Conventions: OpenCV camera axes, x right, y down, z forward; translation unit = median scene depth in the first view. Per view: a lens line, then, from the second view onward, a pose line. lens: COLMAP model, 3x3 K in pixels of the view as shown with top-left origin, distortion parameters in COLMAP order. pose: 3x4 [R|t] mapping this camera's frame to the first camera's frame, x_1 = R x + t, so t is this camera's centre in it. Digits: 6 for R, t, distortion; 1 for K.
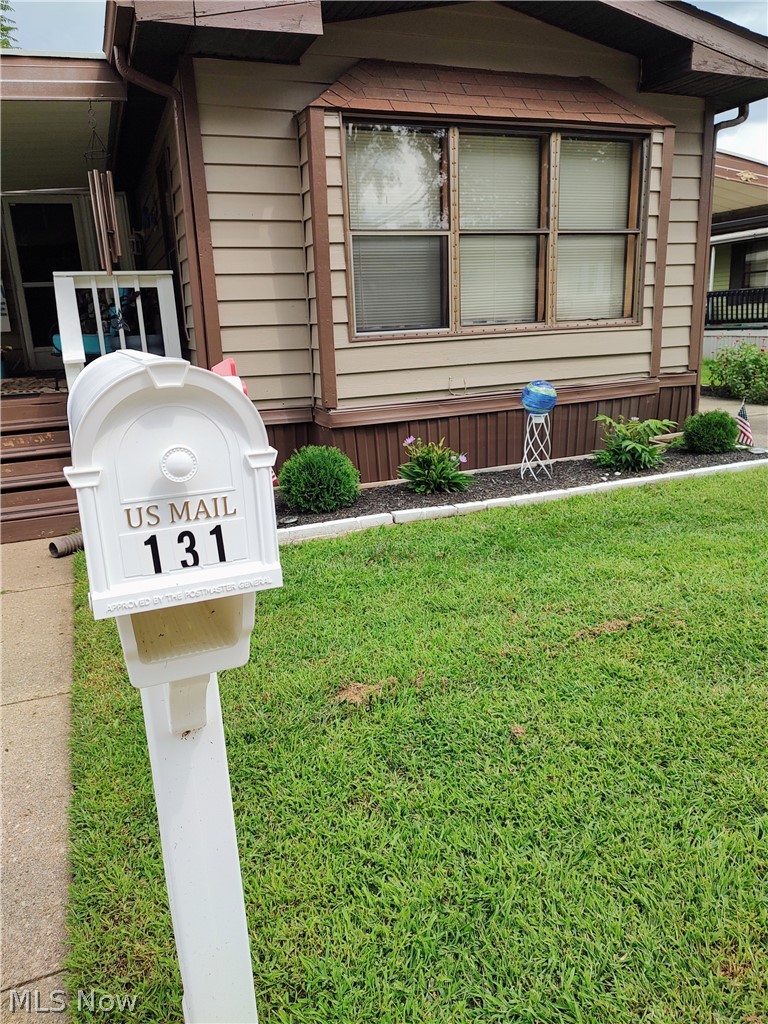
lens RADIAL K [[733.2, 0, 386.0], [0, 733.2, 511.1], [0, 0, 1]] dist [0.010685, -0.019539]
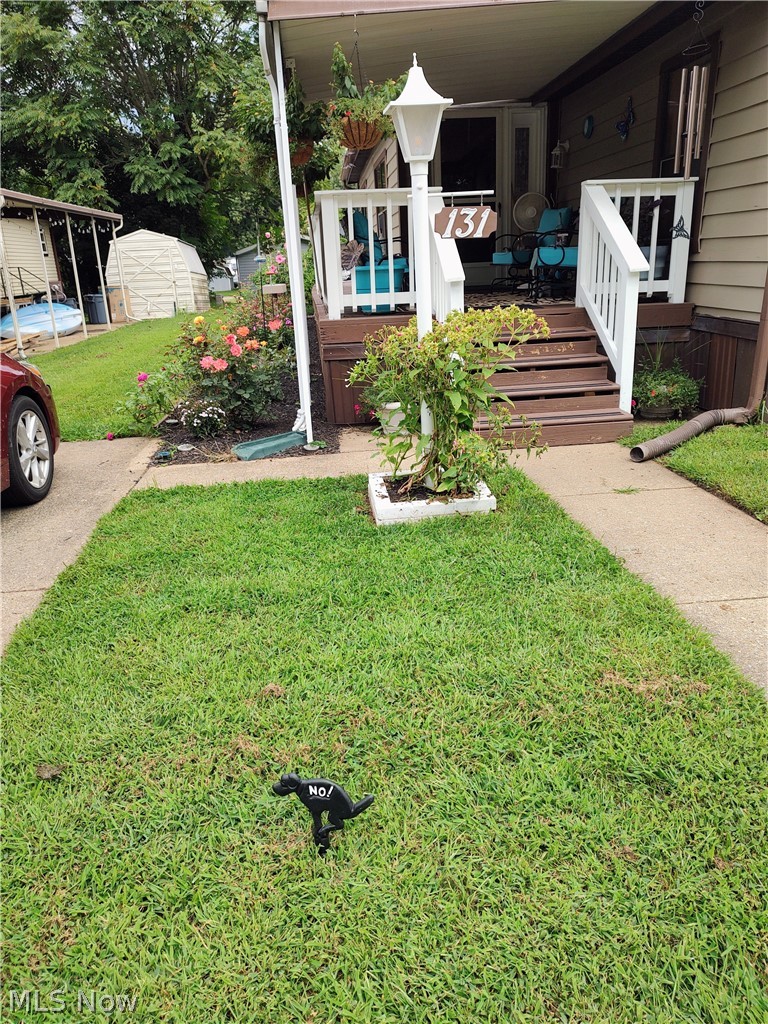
lens RADIAL K [[733.2, 0, 386.1], [0, 733.2, 520.9], [0, 0, 1]] dist [0.010685, -0.019539]
pose [[0.962084, 0.096580, -0.255083, -0.439503], [-0.070603, 0.991518, 0.109121, 0.049290], [0.263458, -0.086974, 0.960742, -0.084324]]
